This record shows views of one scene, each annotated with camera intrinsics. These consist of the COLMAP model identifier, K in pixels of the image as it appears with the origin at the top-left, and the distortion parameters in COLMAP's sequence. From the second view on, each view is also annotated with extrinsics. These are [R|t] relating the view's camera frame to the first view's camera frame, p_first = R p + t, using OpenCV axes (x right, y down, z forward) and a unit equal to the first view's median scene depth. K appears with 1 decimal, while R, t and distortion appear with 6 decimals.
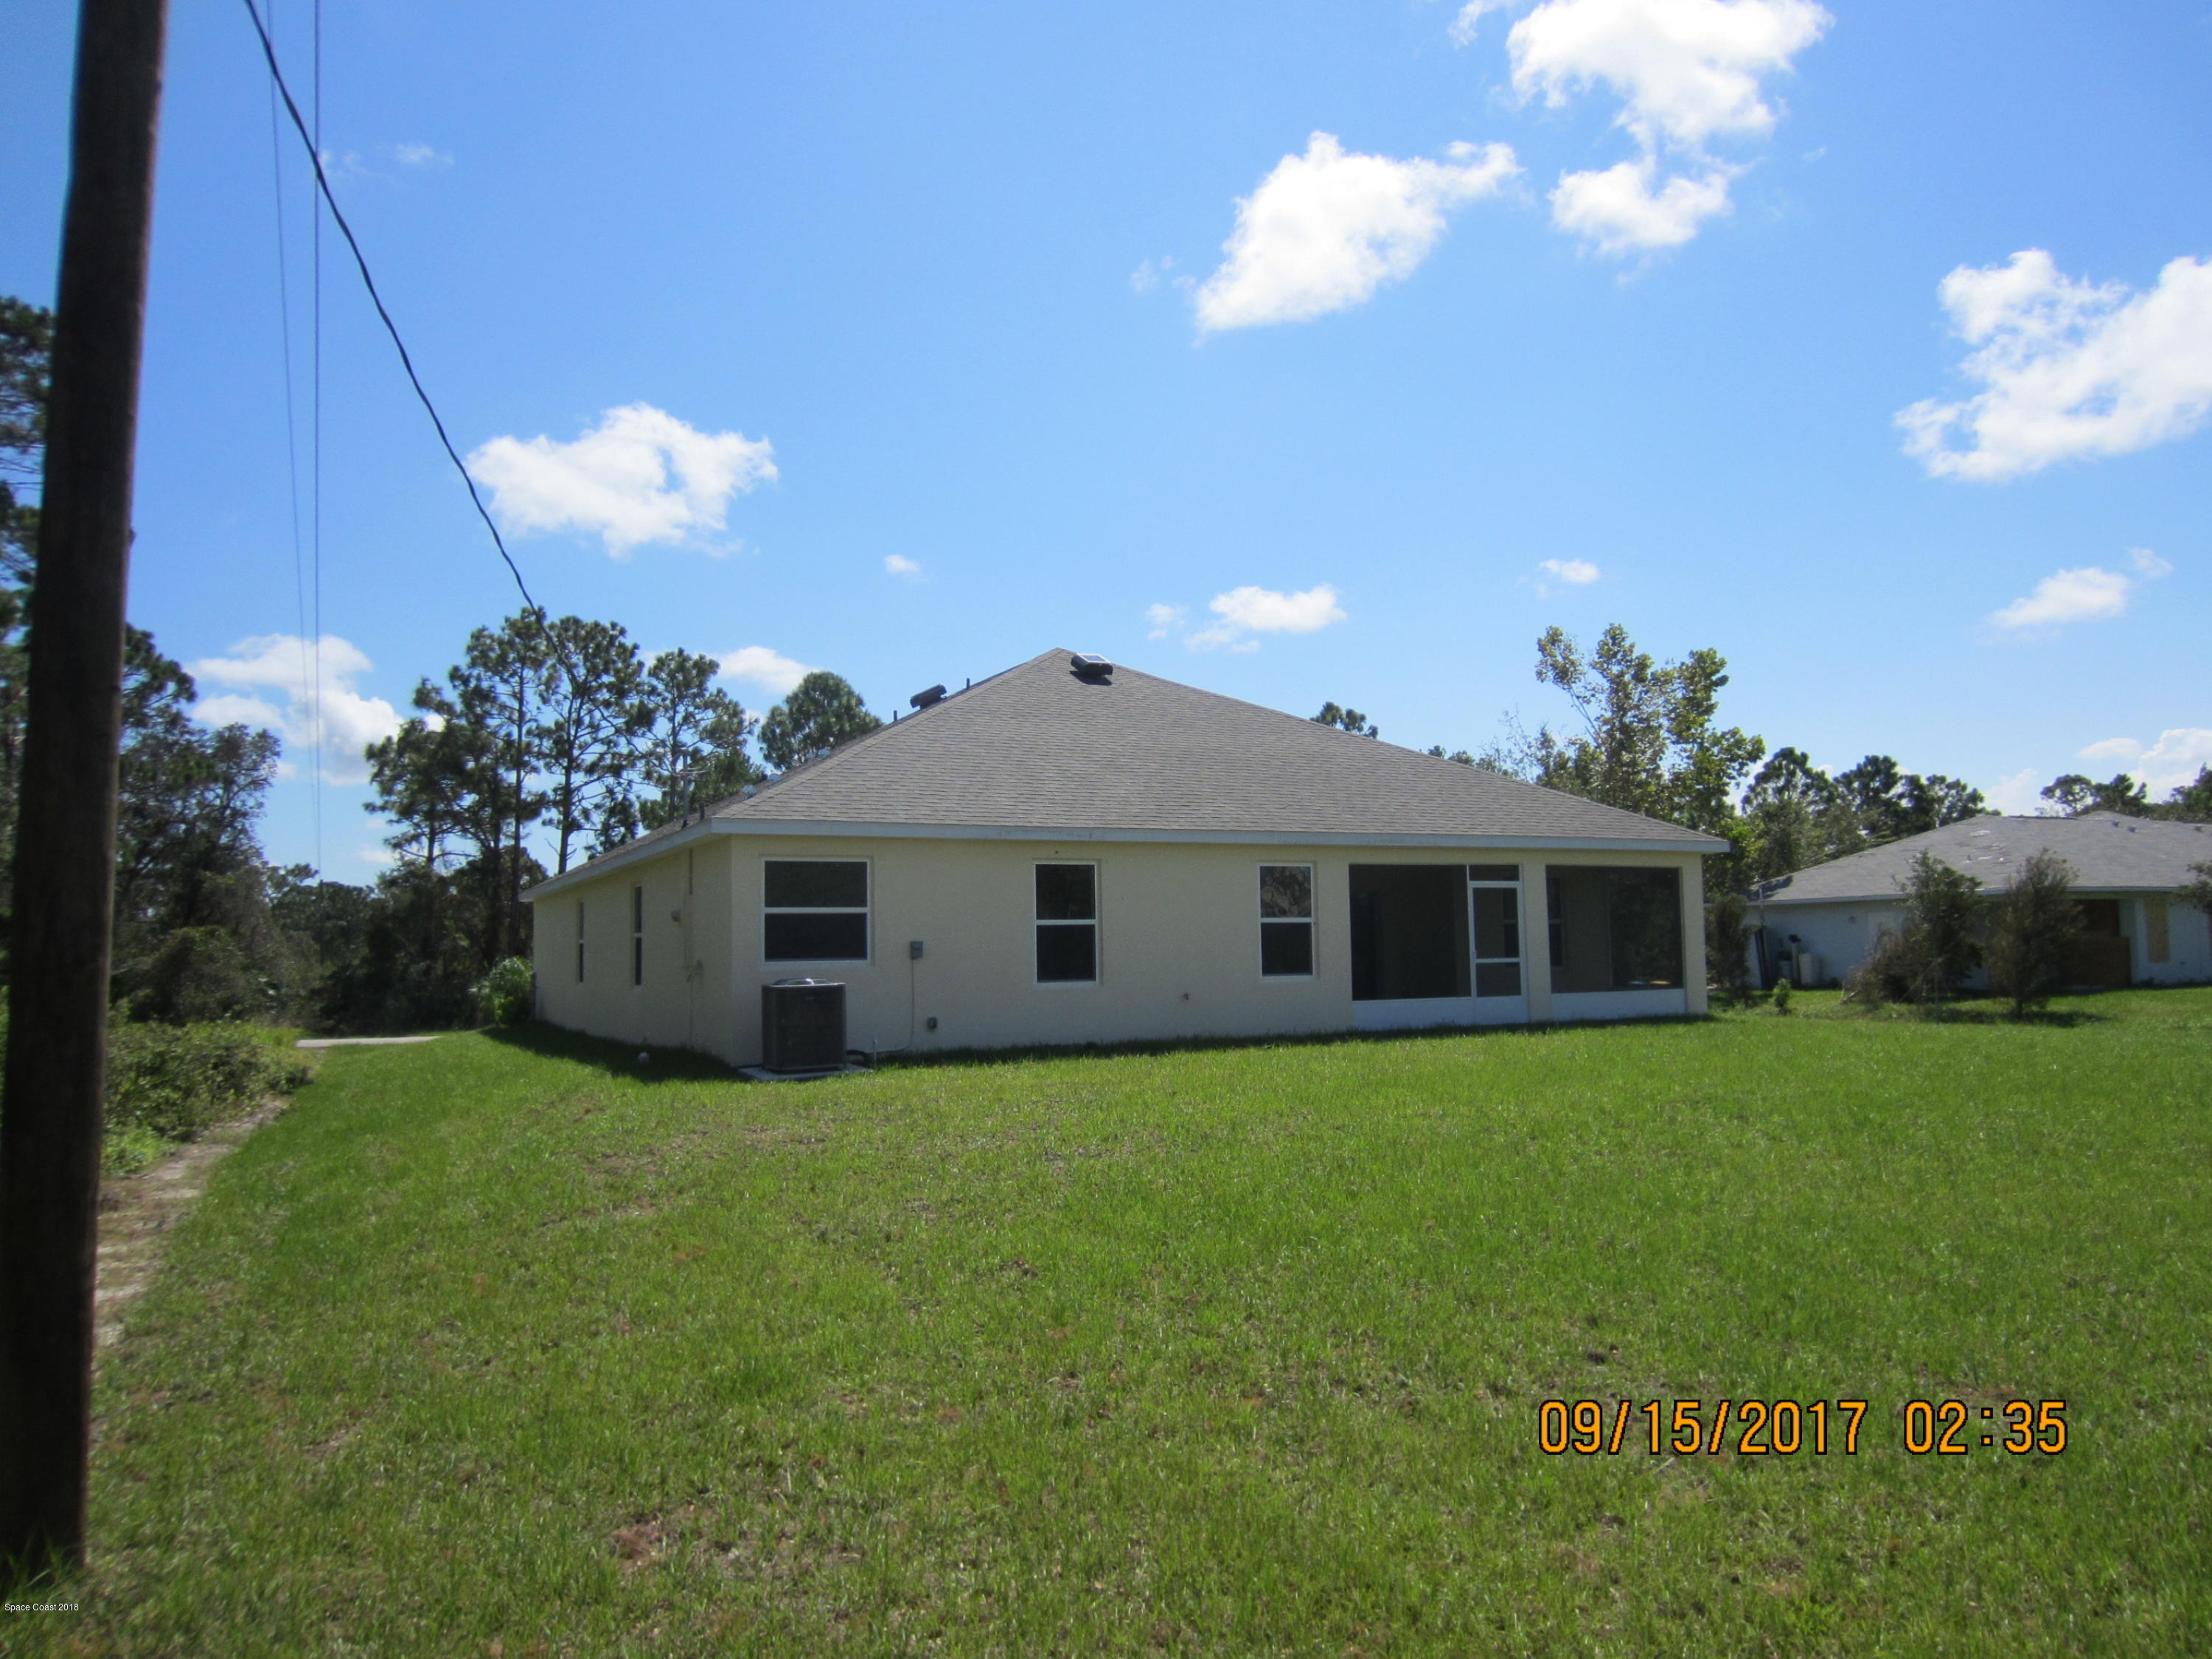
lens RADIAL K [[1573.5, 0, 1102.2], [0, 1573.5, 826.4], [0, 0, 1]] dist [-0.026860, 0.007169]
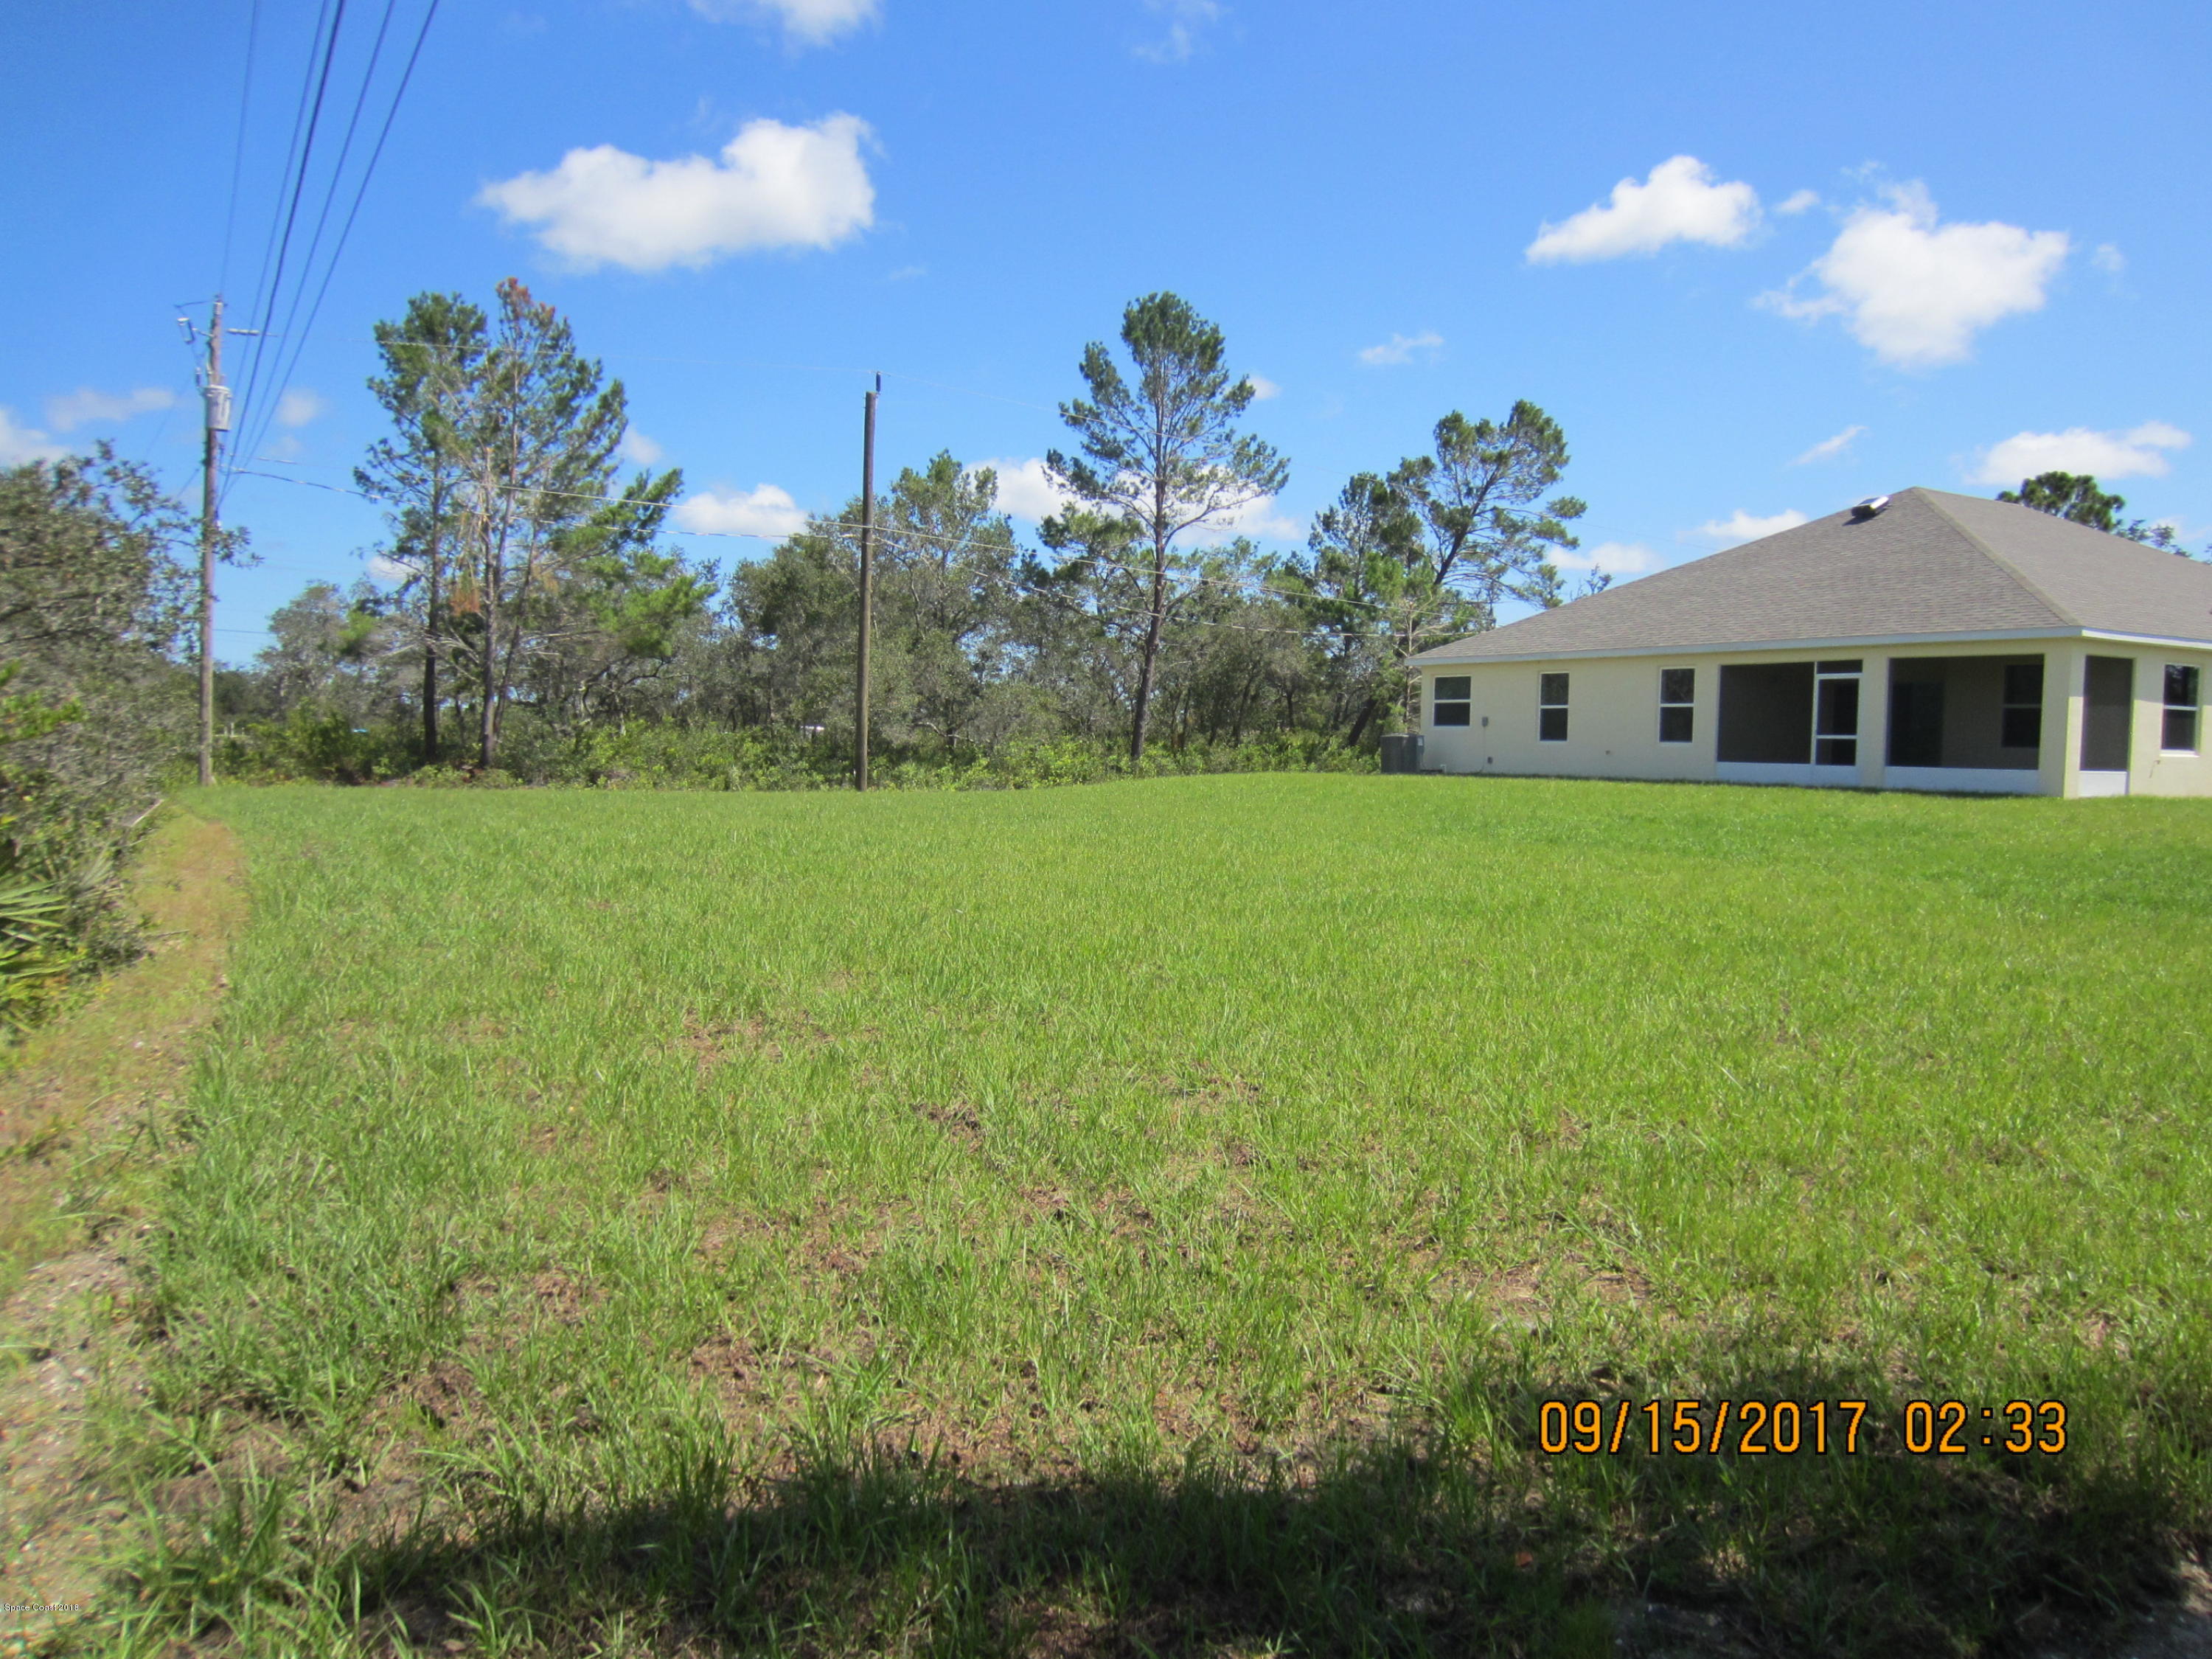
lens RADIAL K [[1573.5, 0, 1120.9], [0, 1573.5, 792.8], [0, 0, 1]] dist [-0.026860, 0.007169]
pose [[0.087630, 0.051241, -0.994834, 1.408568], [0.058975, 0.996658, 0.056530, 0.024885], [0.994406, -0.063624, 0.084315, 0.318184]]
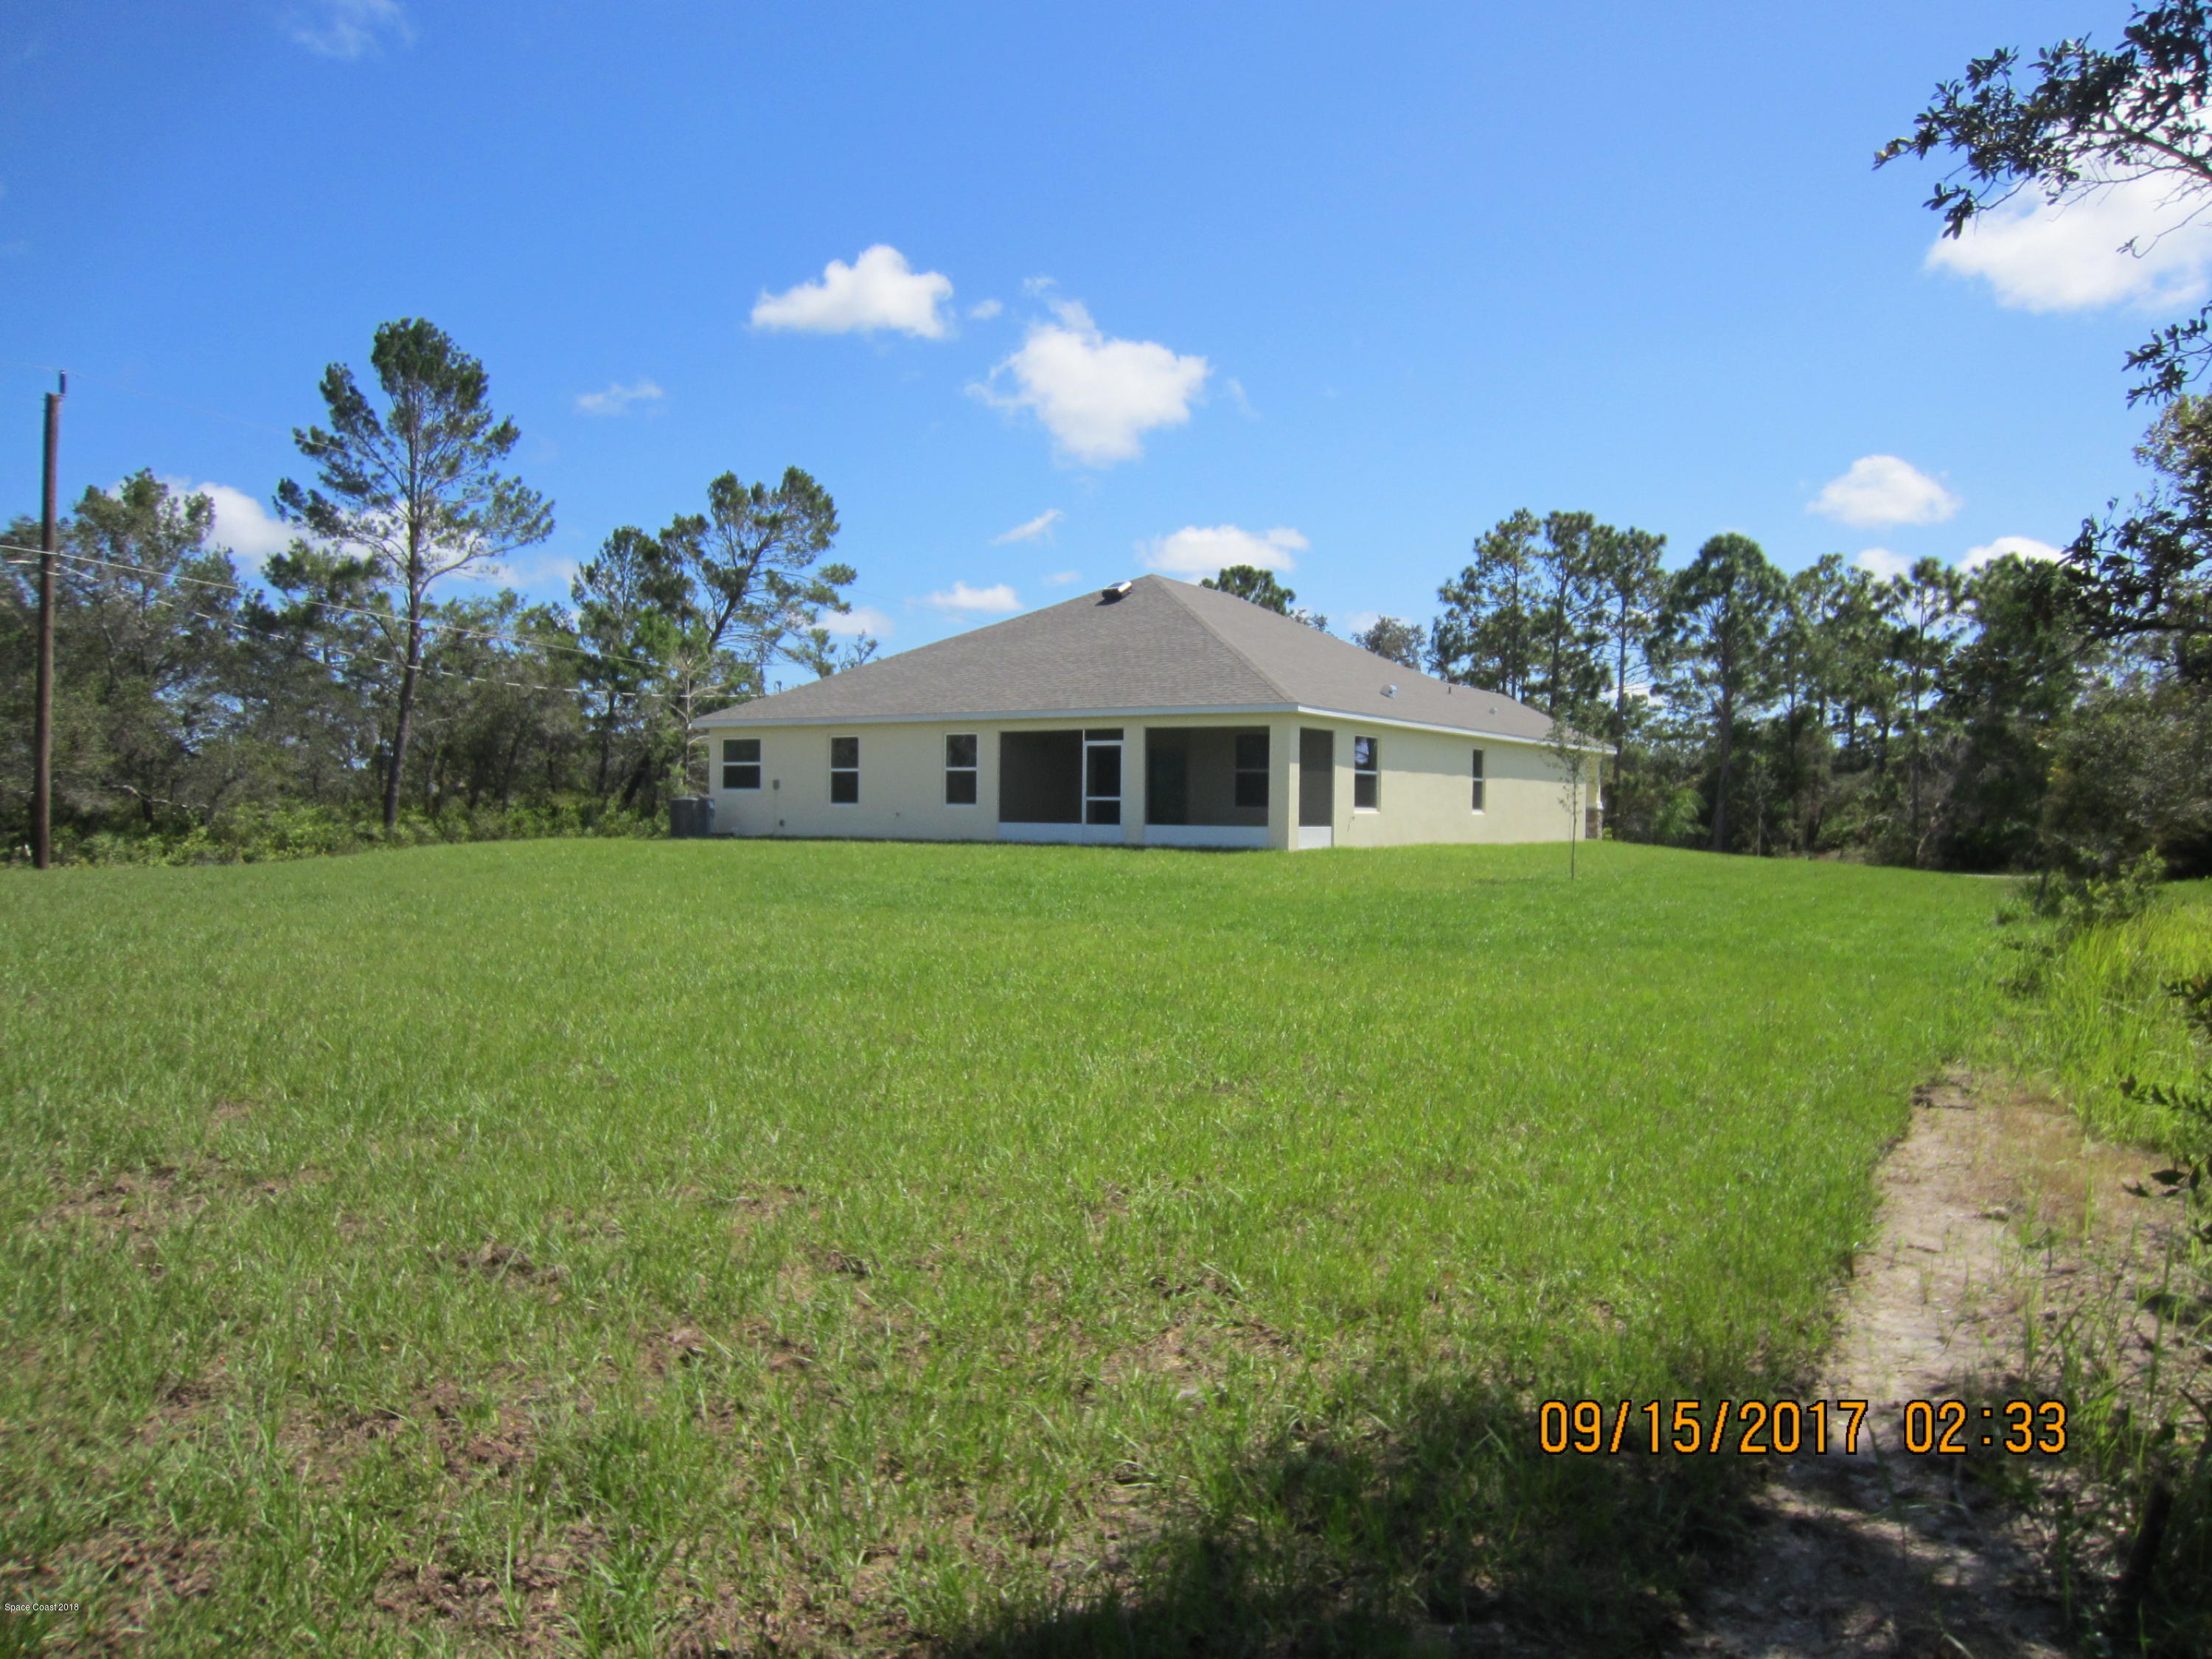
lens RADIAL K [[1573.5, 0, 1108.4], [0, 1573.5, 813.7], [0, 0, 1]] dist [-0.026860, 0.007169]
pose [[0.522444, 0.025038, -0.852306, 1.396211], [0.047754, 0.997141, 0.058565, 0.017365], [0.851335, -0.071298, 0.519755, 0.278961]]
